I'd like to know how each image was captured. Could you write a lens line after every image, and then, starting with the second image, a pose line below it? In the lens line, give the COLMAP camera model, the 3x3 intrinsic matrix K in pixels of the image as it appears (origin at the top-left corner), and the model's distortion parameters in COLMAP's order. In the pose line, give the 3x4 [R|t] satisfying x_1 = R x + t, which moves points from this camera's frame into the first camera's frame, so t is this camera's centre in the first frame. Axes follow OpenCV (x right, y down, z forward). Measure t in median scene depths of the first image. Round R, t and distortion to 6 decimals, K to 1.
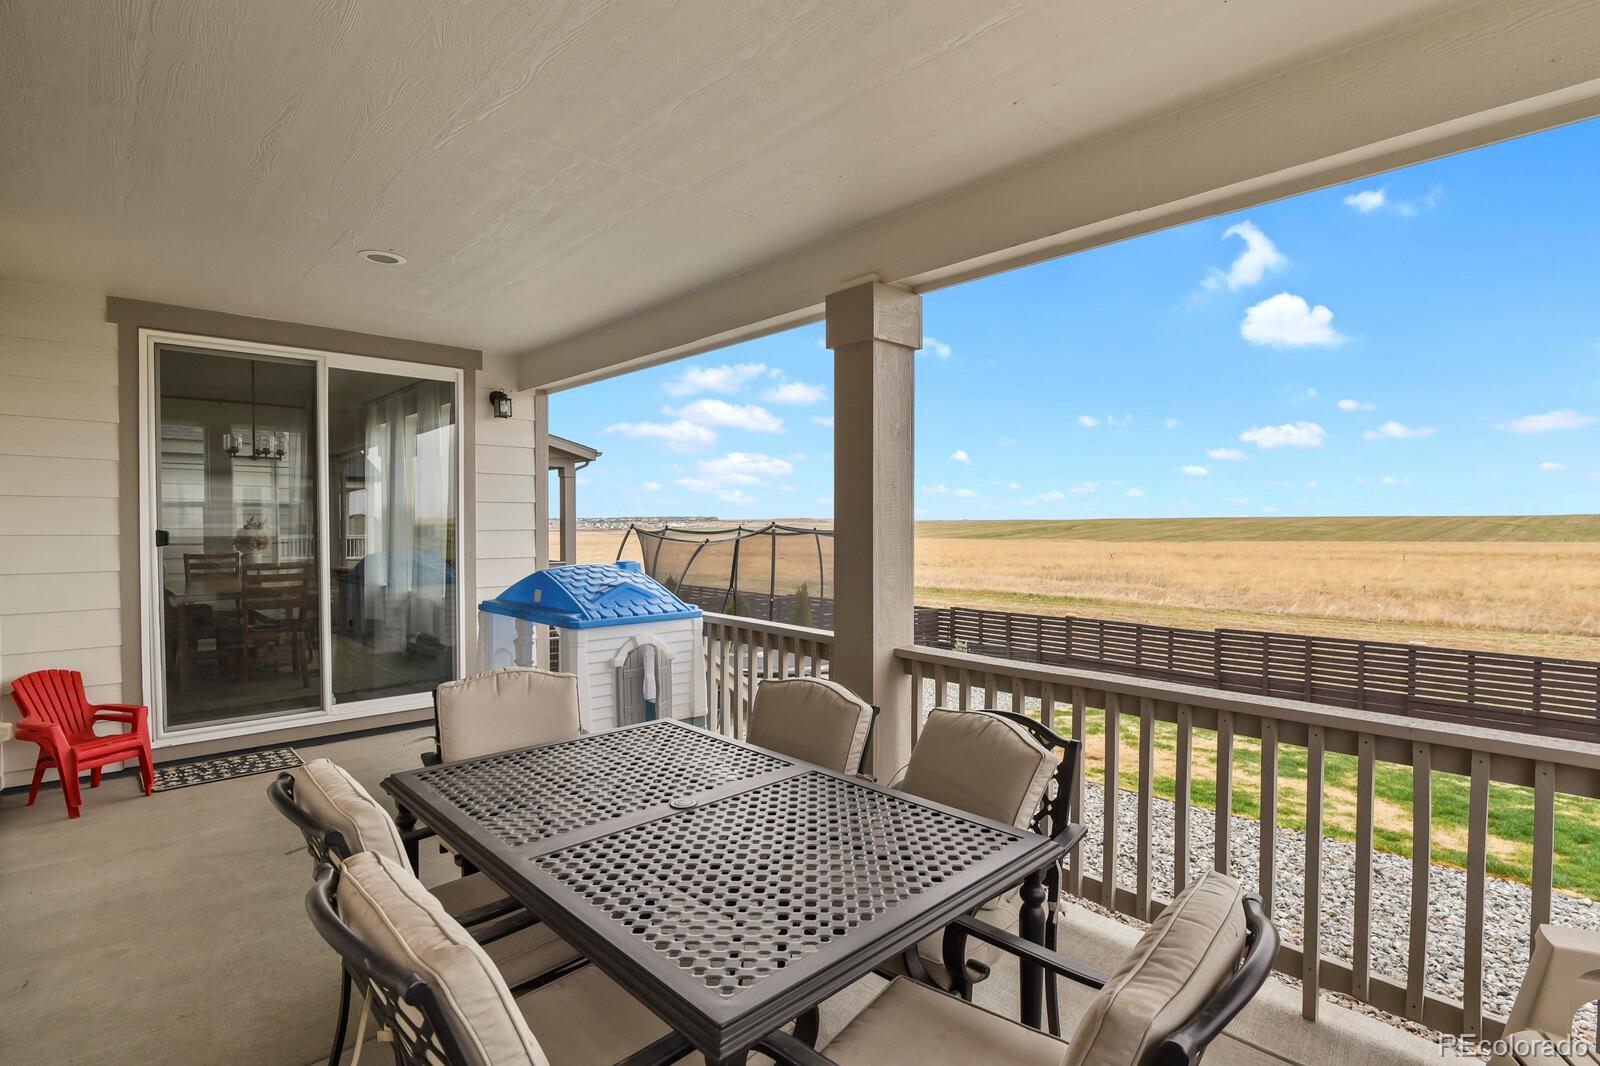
lens RADIAL K [[775.6, 0, 773.0], [0, 775.6, 512.3], [0, 0, 1]] dist [-0.008562, -0.005460]
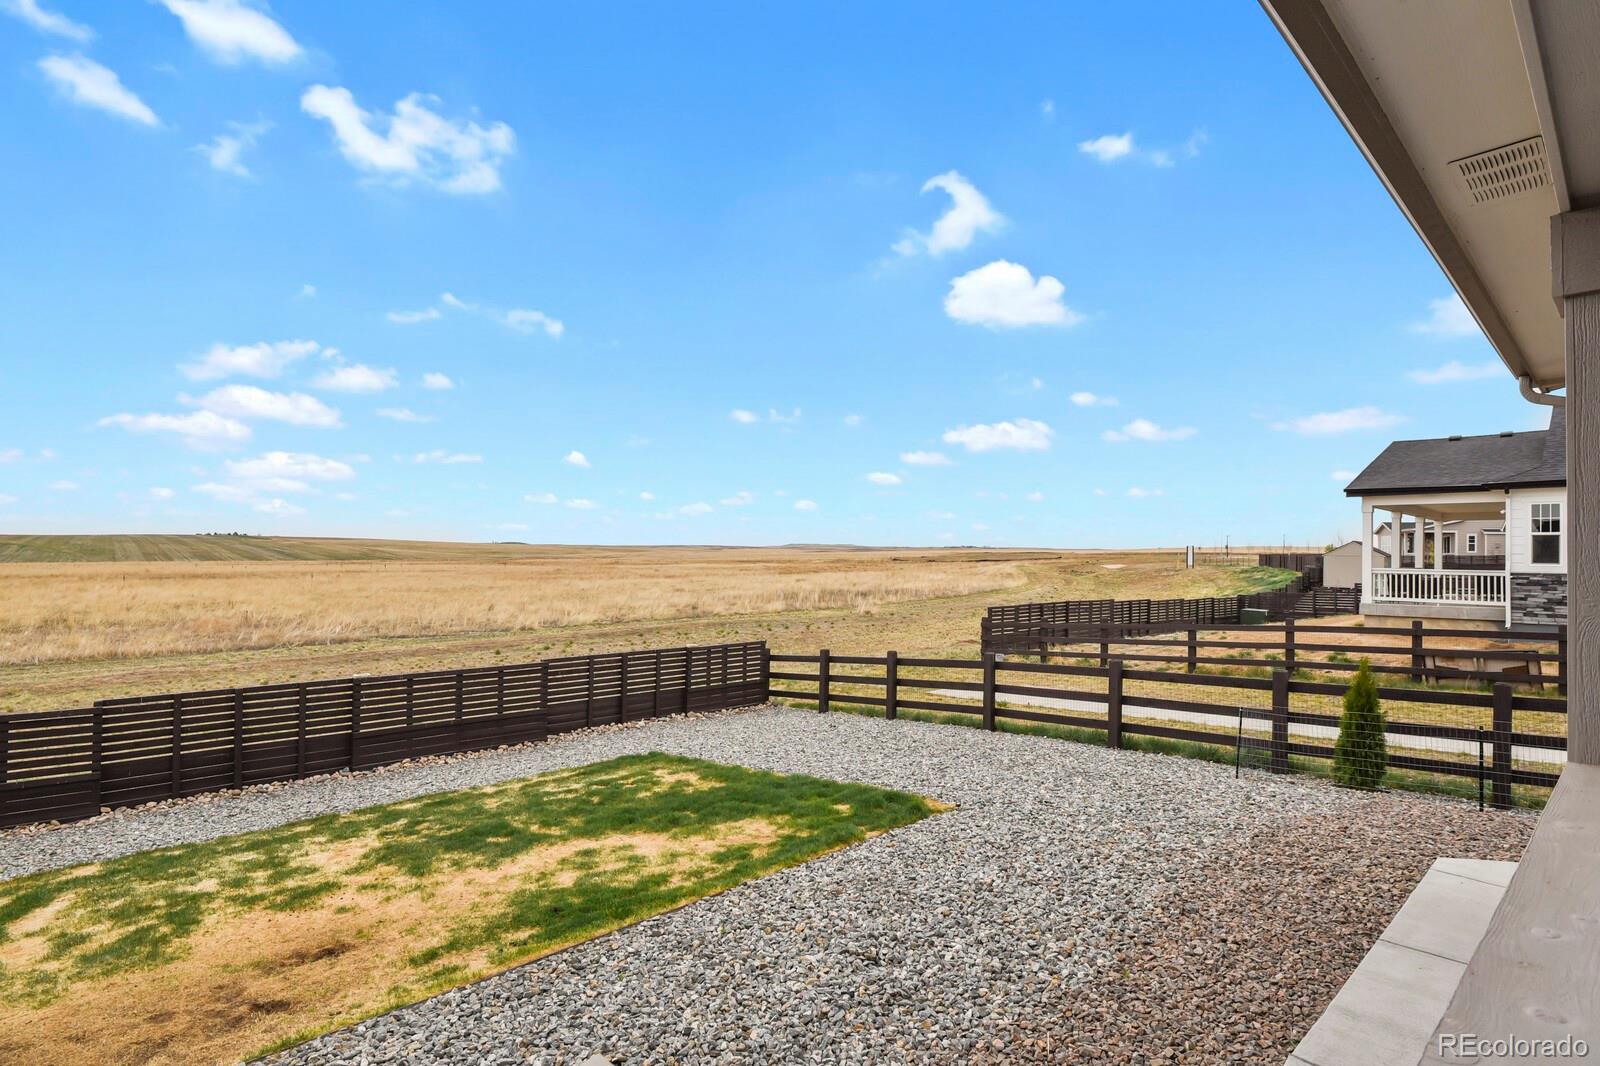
lens RADIAL K [[775.6, 0, 806.2], [0, 775.6, 543.5], [0, 0, 1]] dist [-0.008562, -0.005460]
pose [[0.999992, 0.004009, -0.000363, 0.470171], [-0.004008, 0.999992, 0.000855, 0.014080], [0.000366, -0.000854, 1.000000, 0.189098]]
